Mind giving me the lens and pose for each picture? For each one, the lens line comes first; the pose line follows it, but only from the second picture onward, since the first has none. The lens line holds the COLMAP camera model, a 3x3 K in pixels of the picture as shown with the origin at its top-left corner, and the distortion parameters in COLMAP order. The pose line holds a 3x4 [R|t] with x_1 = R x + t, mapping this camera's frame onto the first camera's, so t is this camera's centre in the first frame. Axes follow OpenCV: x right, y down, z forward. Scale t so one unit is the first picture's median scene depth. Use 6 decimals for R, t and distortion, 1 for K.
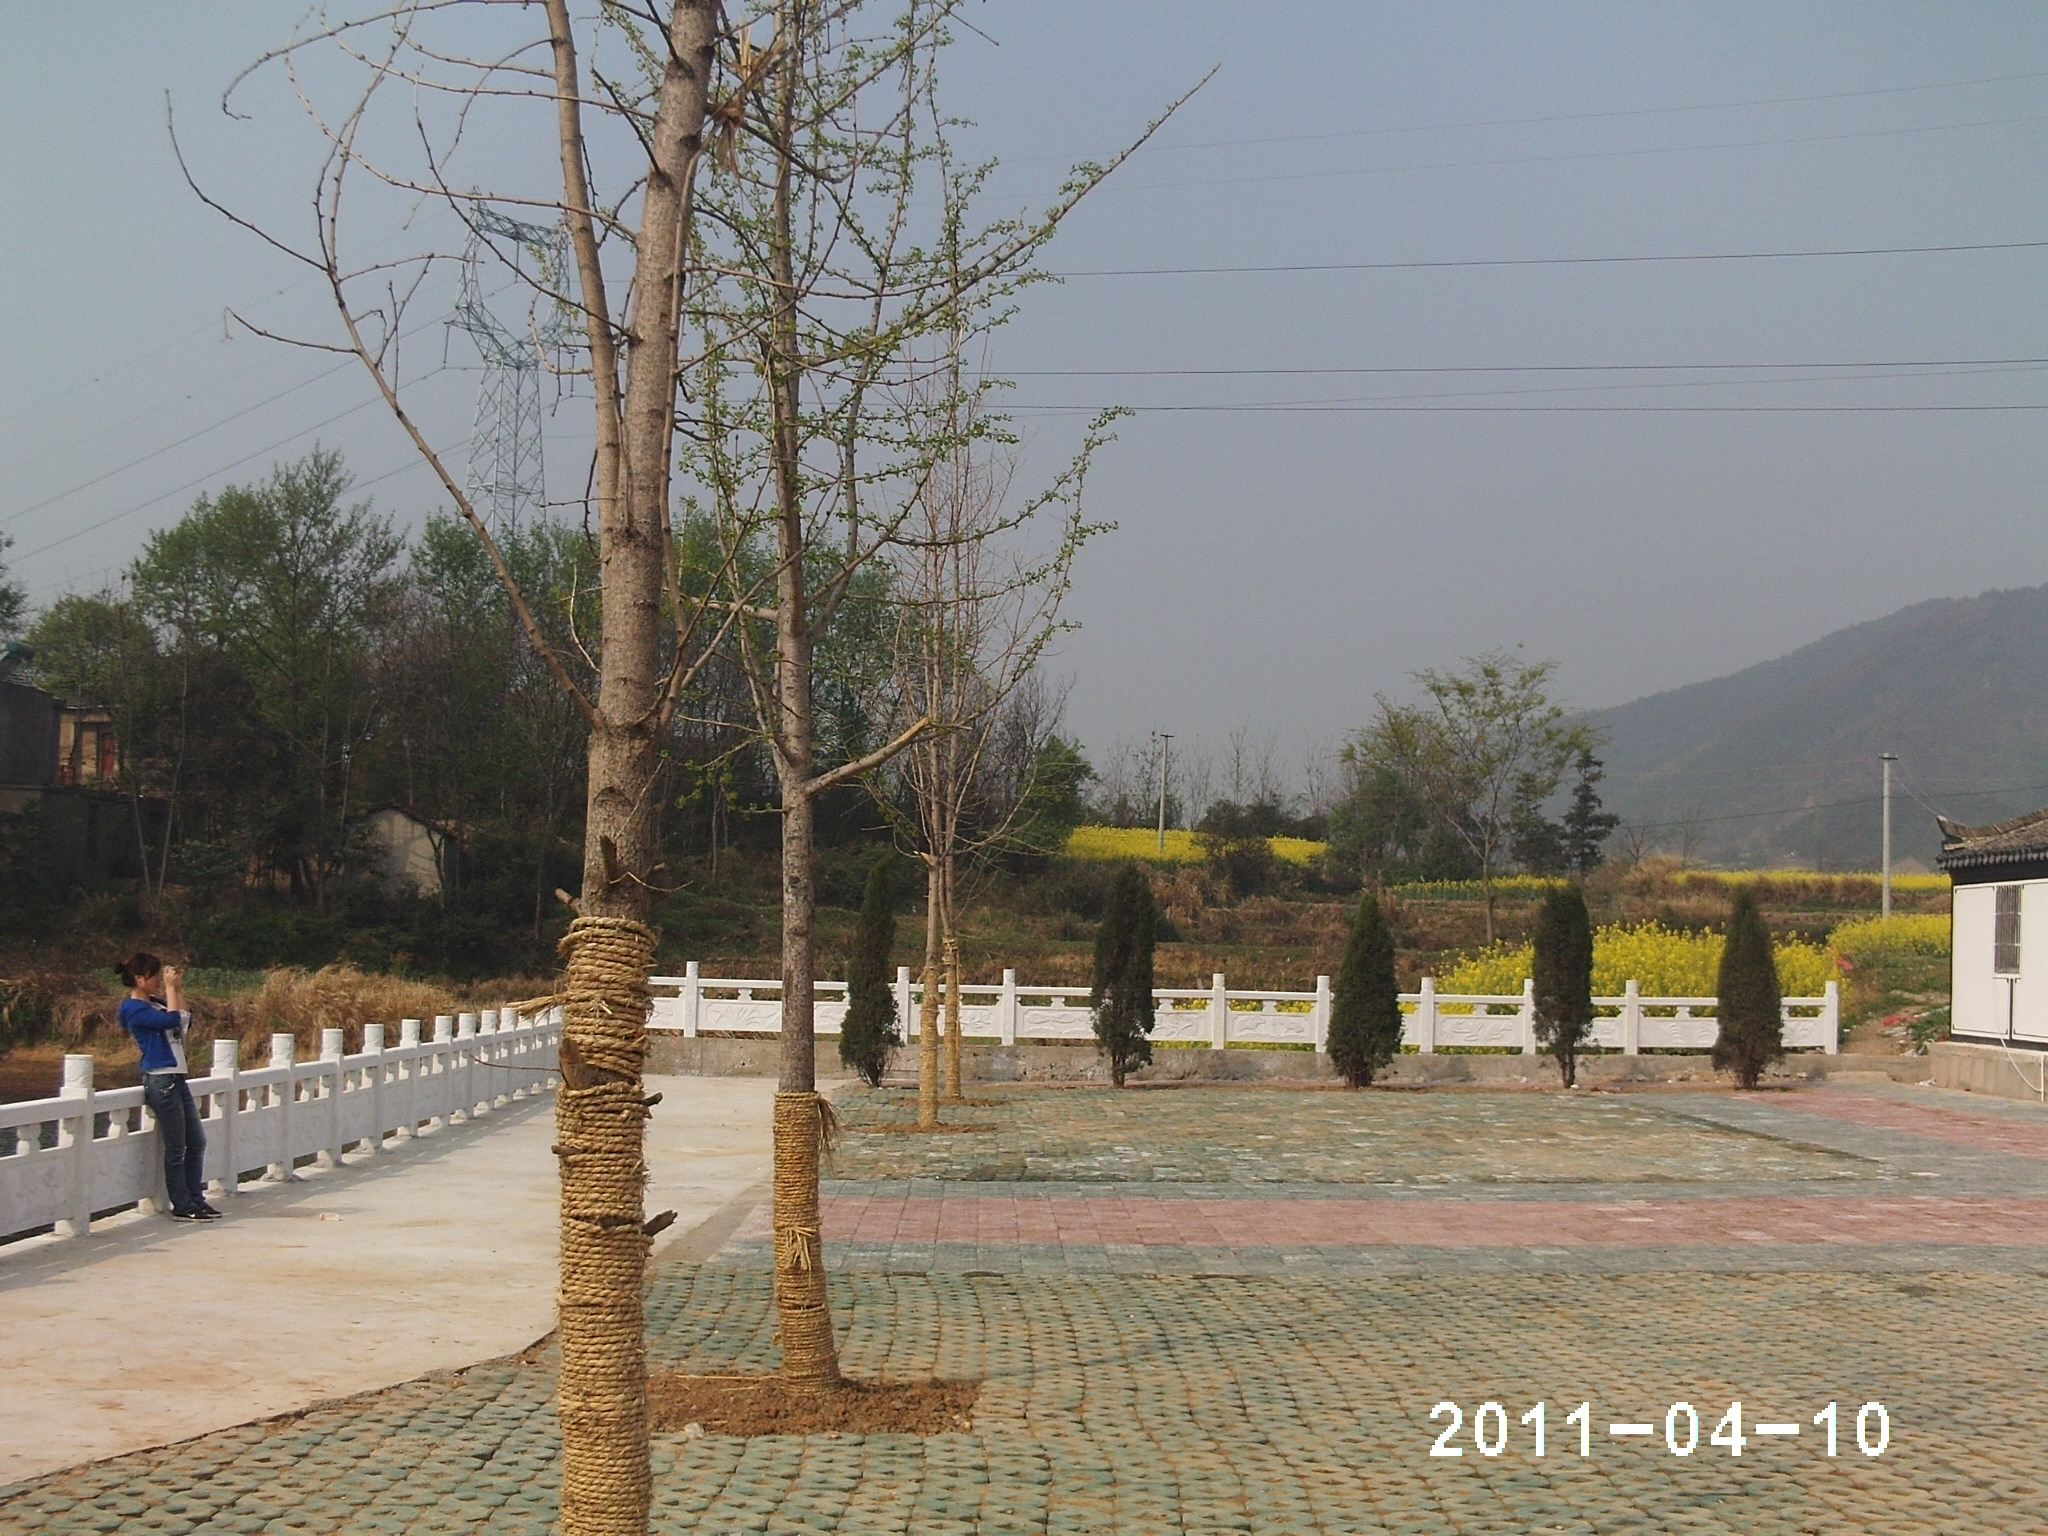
lens RADIAL K [[2788.2, 0, 1028.1], [0, 2788.2, 800.6], [0, 0, 1]] dist [-0.227961, 0.067651]
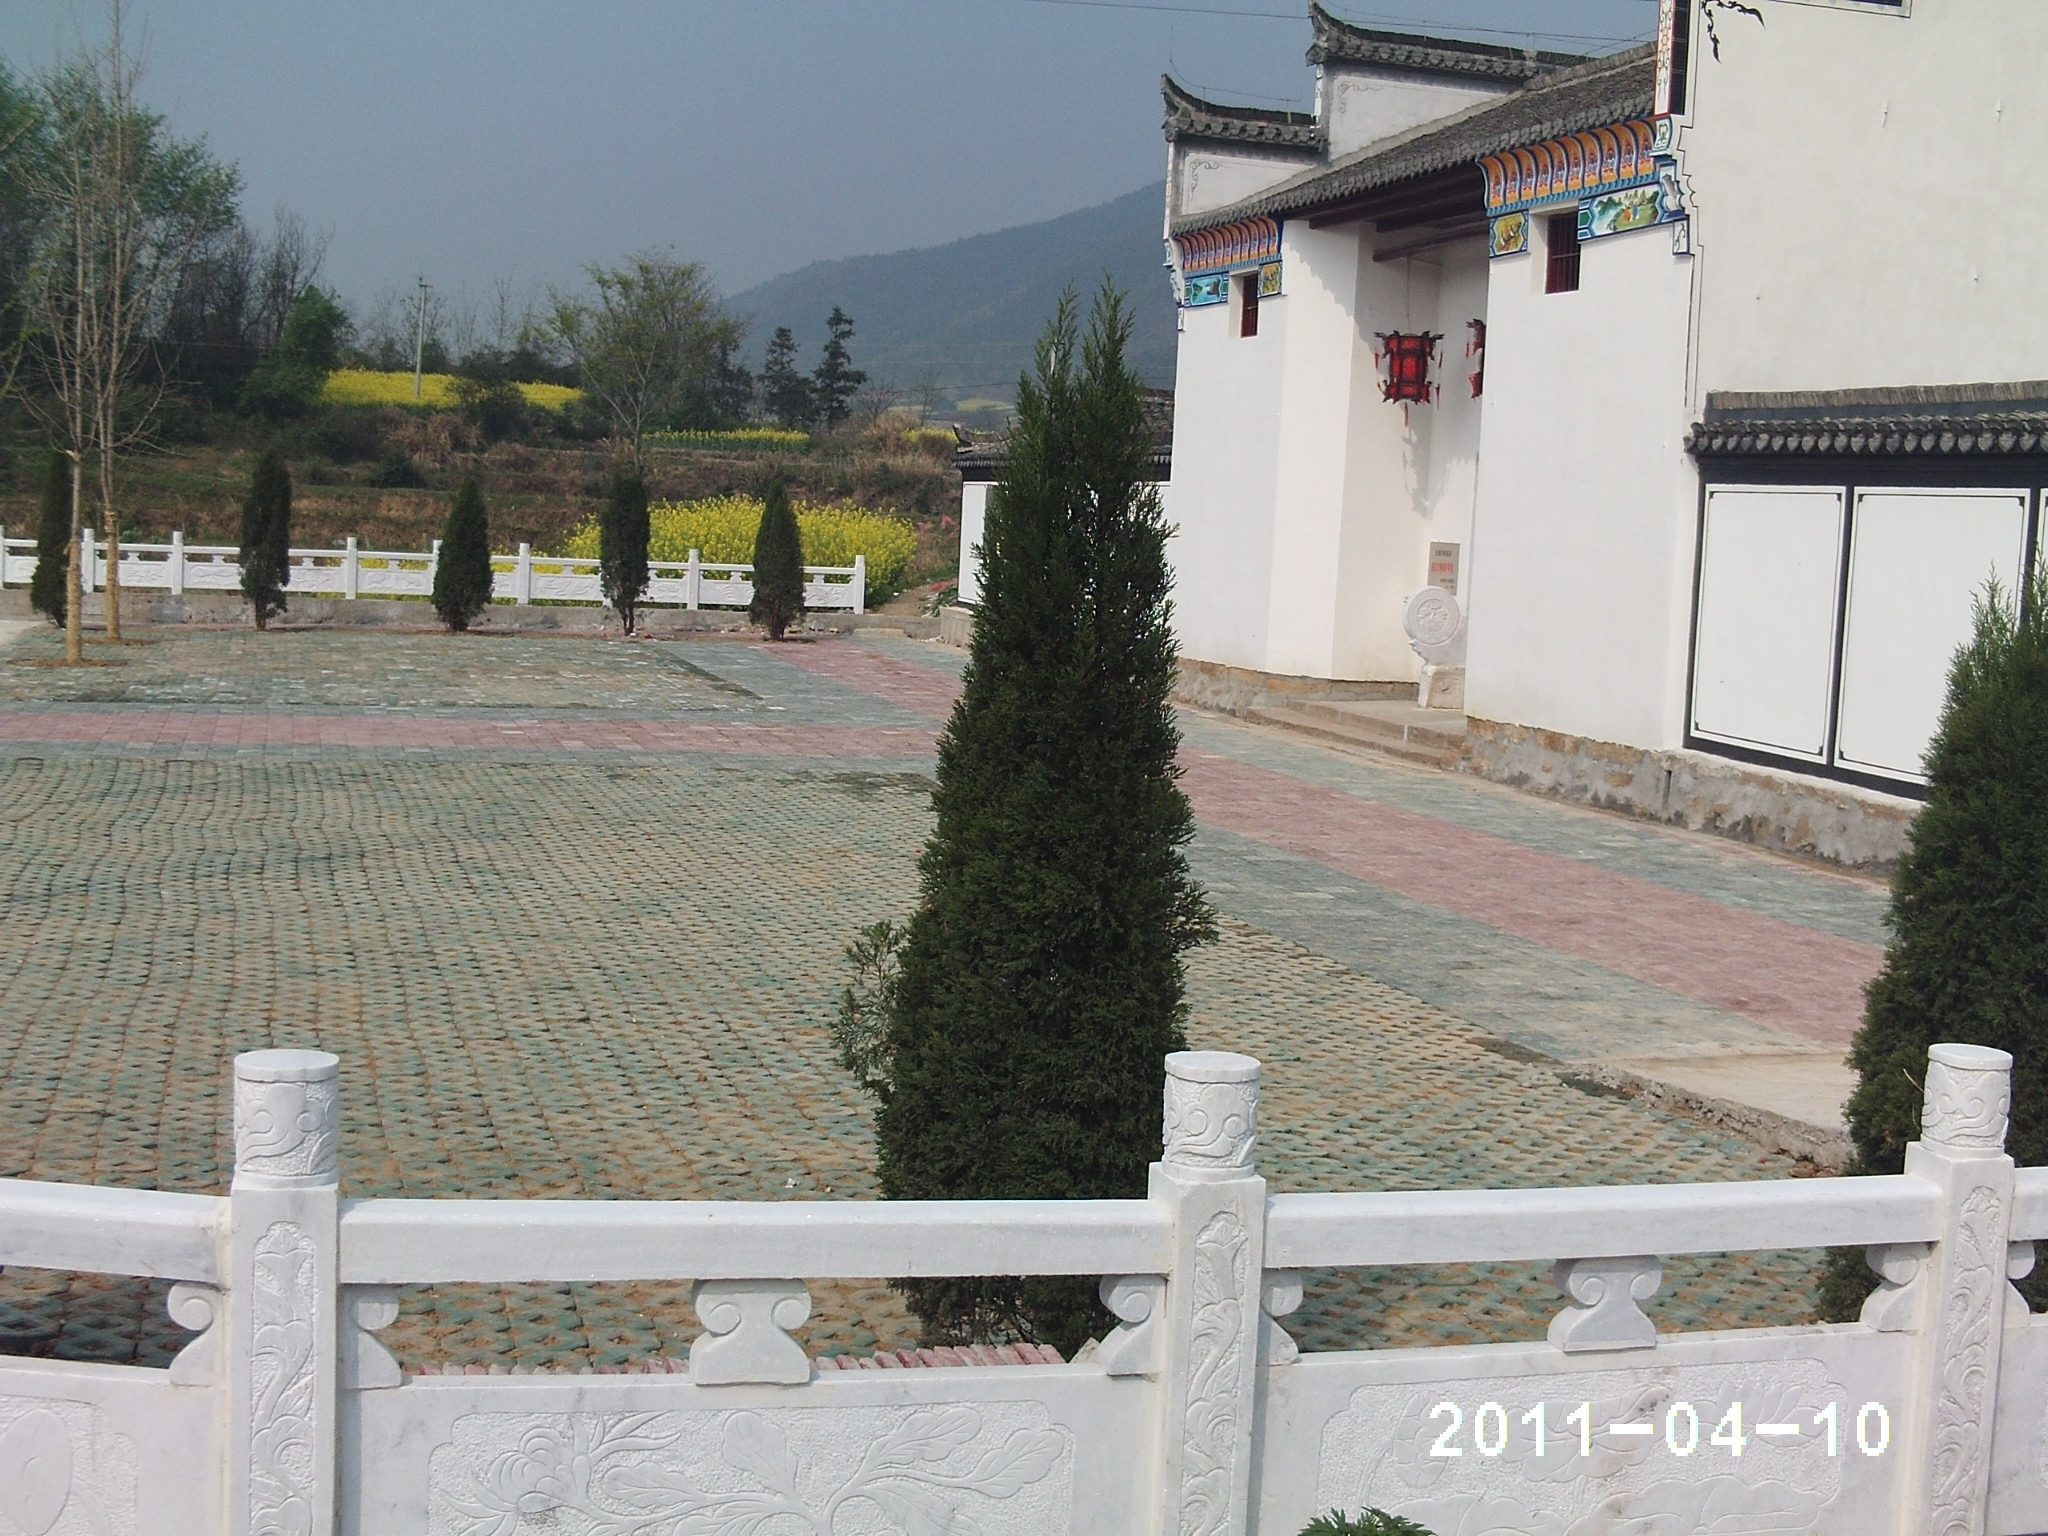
lens RADIAL K [[2788.2, 0, 1028.1], [0, 2788.2, 800.6], [0, 0, 1]] dist [-0.227961, 0.067651]
pose [[0.968847, 0.000322, 0.247658, 0.057641], [-0.041516, 0.986060, 0.161127, -0.029513], [-0.244154, -0.166389, 0.955355, -0.236201]]
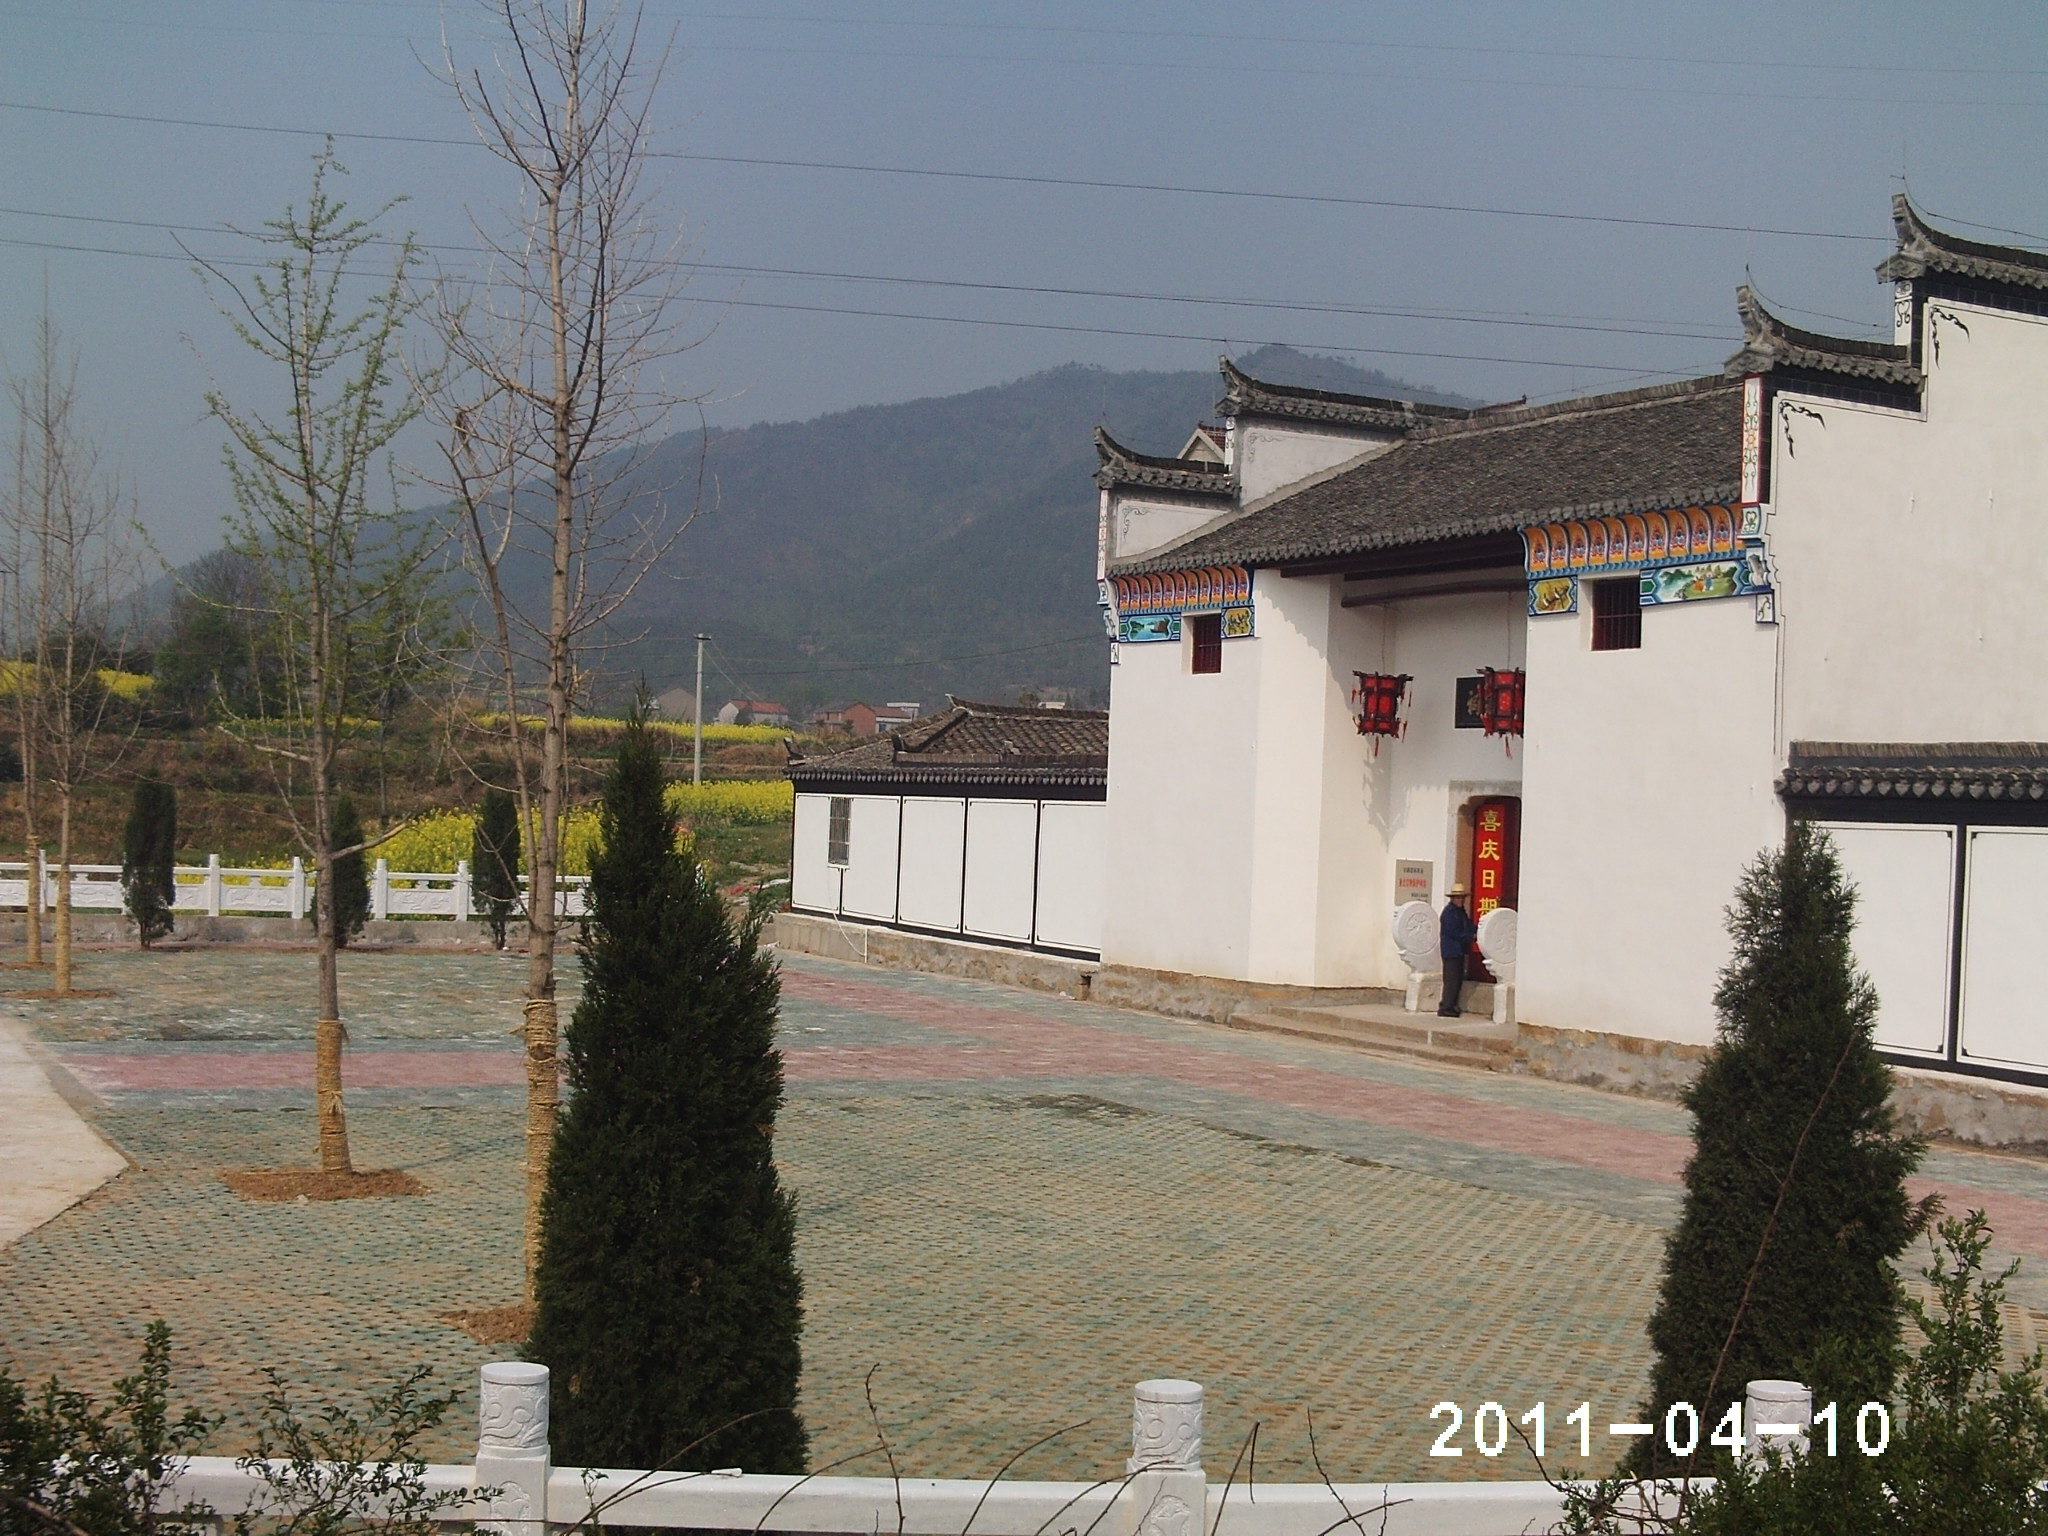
lens RADIAL K [[2757.0, 0, 1024.0], [0, 2757.0, 768.0], [0, 0, 1]] dist [-0.102918, -0.630362]
pose [[0.904423, 0.014959, 0.426375, -0.119475], [-0.038488, 0.998171, 0.046620, -0.045162], [-0.424897, -0.058574, 0.903345, -0.228953]]
